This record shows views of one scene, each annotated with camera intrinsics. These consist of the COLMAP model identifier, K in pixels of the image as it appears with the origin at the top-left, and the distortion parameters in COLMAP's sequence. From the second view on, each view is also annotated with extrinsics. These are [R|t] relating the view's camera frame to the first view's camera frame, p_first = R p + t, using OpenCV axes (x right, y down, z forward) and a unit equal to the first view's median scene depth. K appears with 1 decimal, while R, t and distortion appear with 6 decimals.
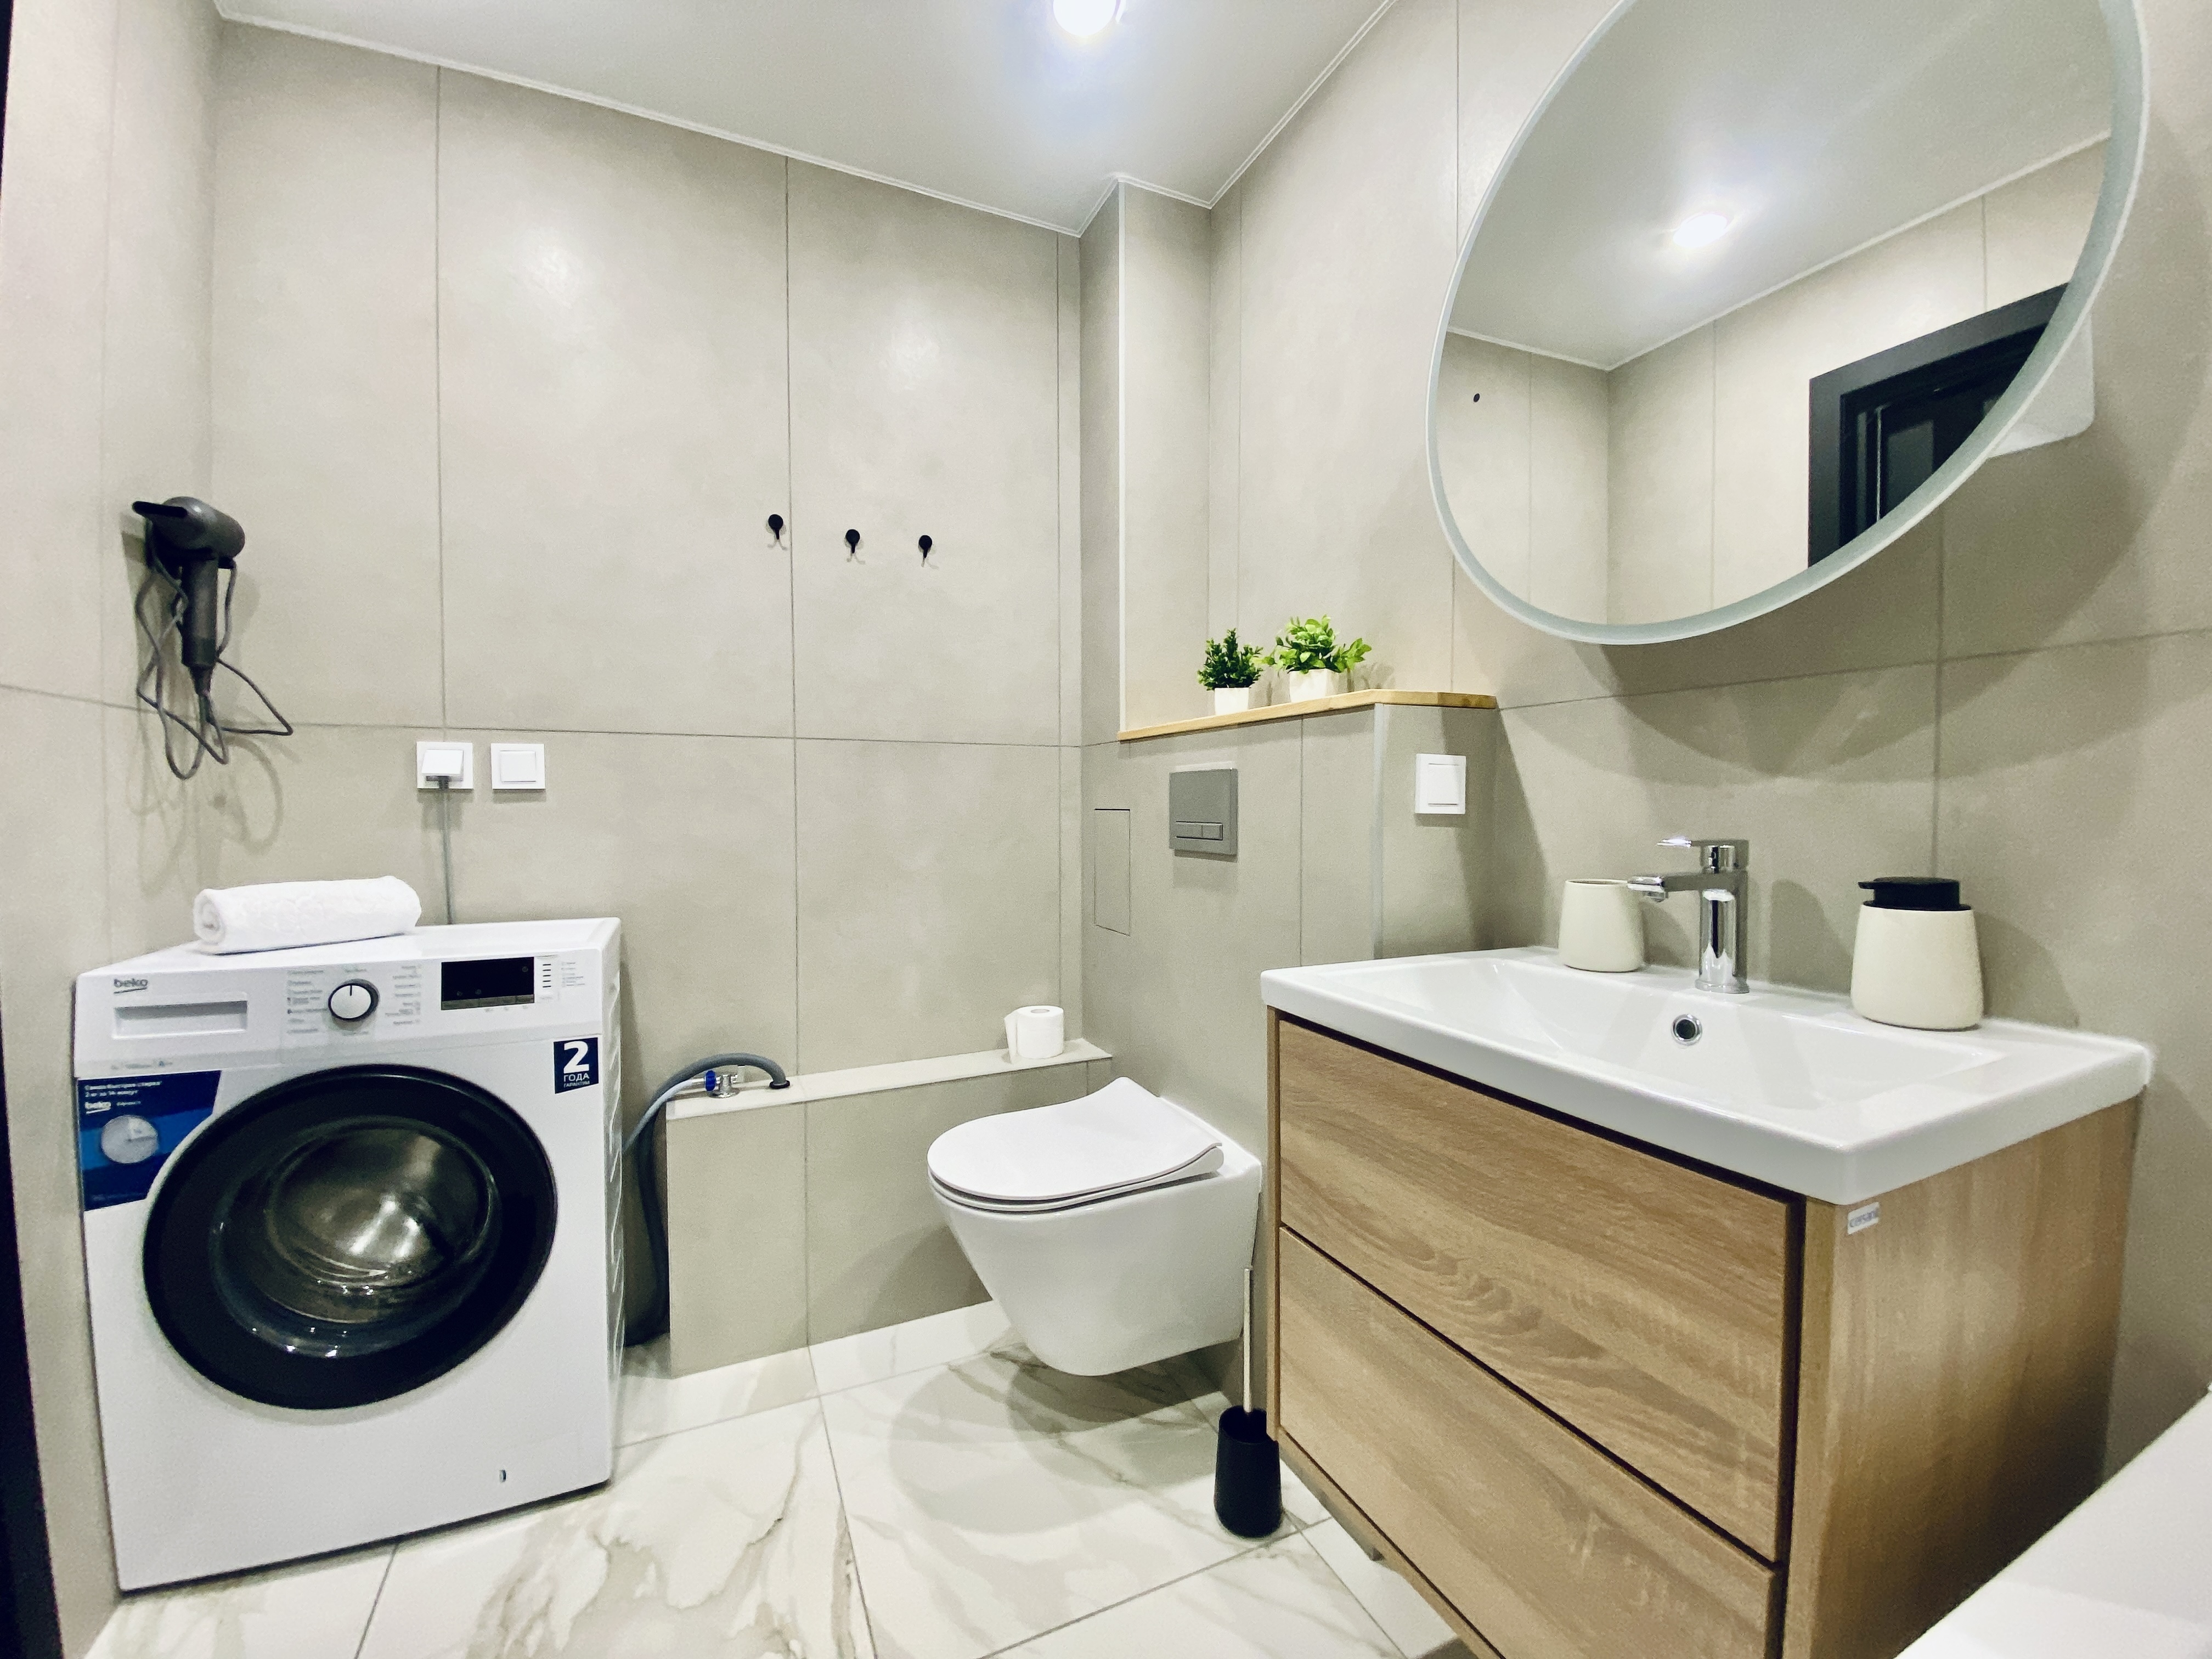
lens RADIAL K [[887.5, 0, 1103.8], [0, 887.5, 825.1], [0, 0, 1]] dist [0.024241, -0.026798]
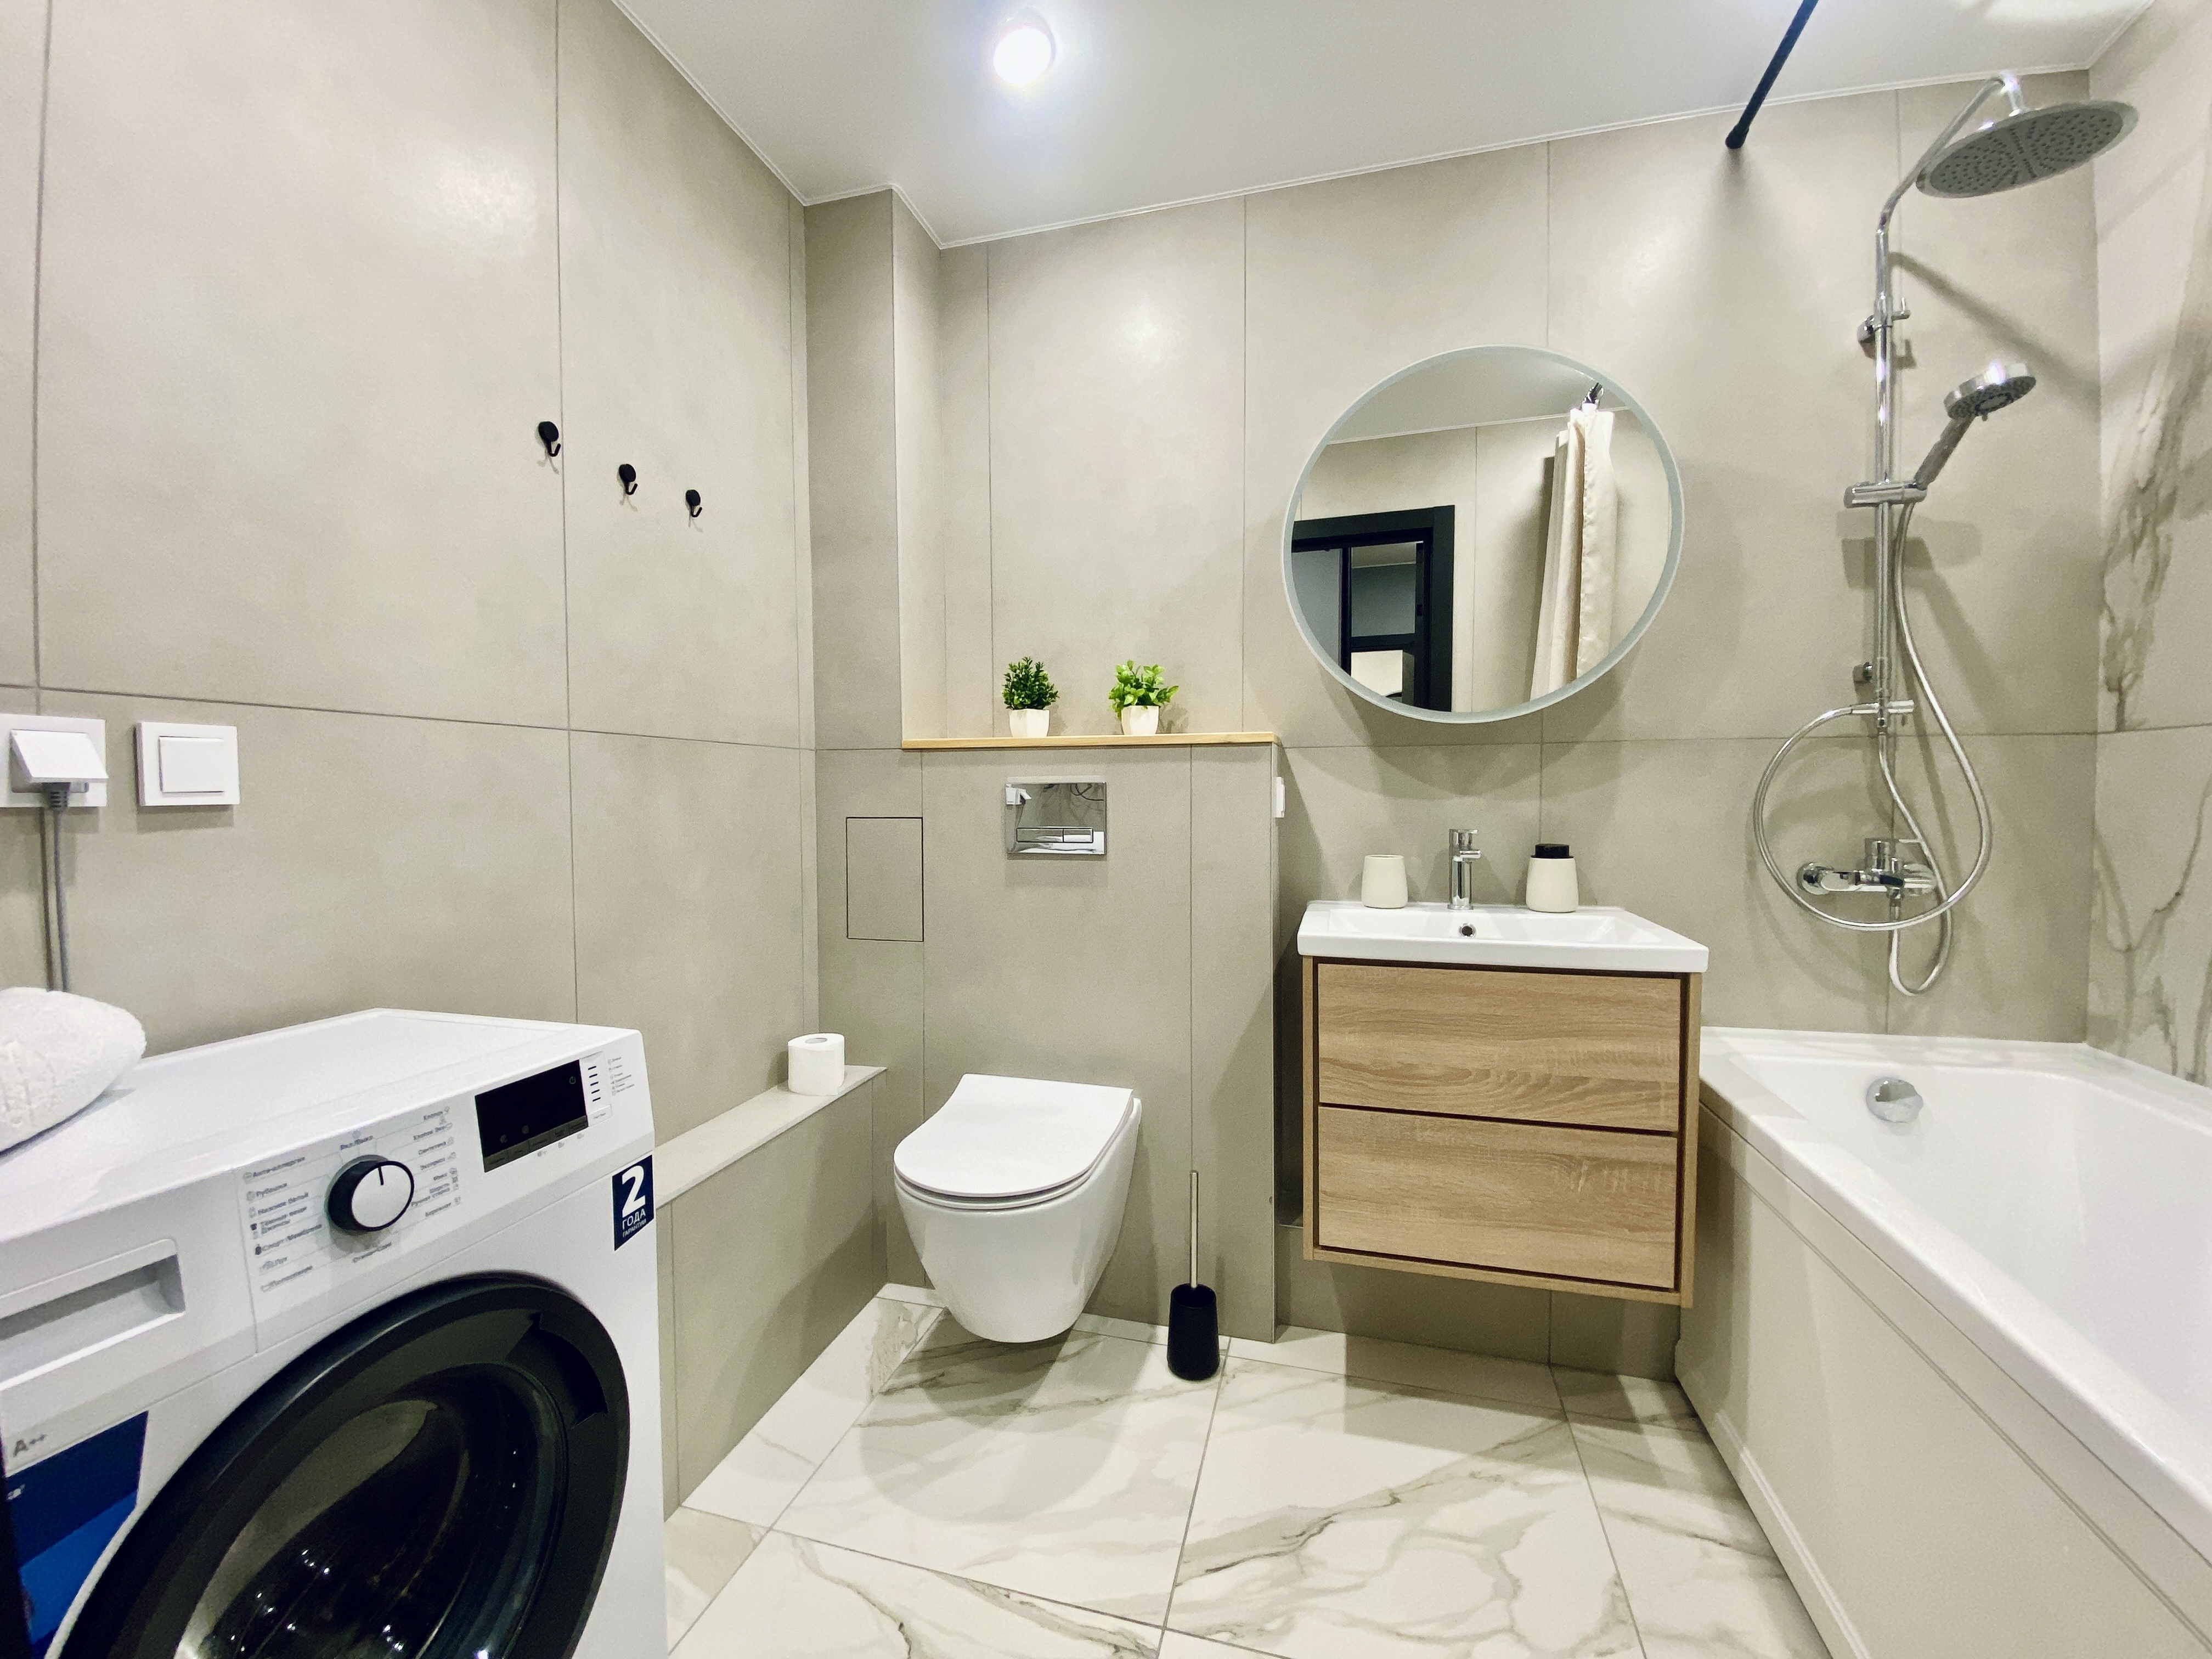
lens RADIAL K [[887.5, 0, 1103.8], [0, 887.5, 825.1], [0, 0, 1]] dist [0.024241, -0.026798]
pose [[0.645794, -0.027320, 0.763023, -0.889503], [0.023057, 0.999602, 0.016276, -0.030244], [-0.763164, 0.007082, 0.646166, 0.264447]]
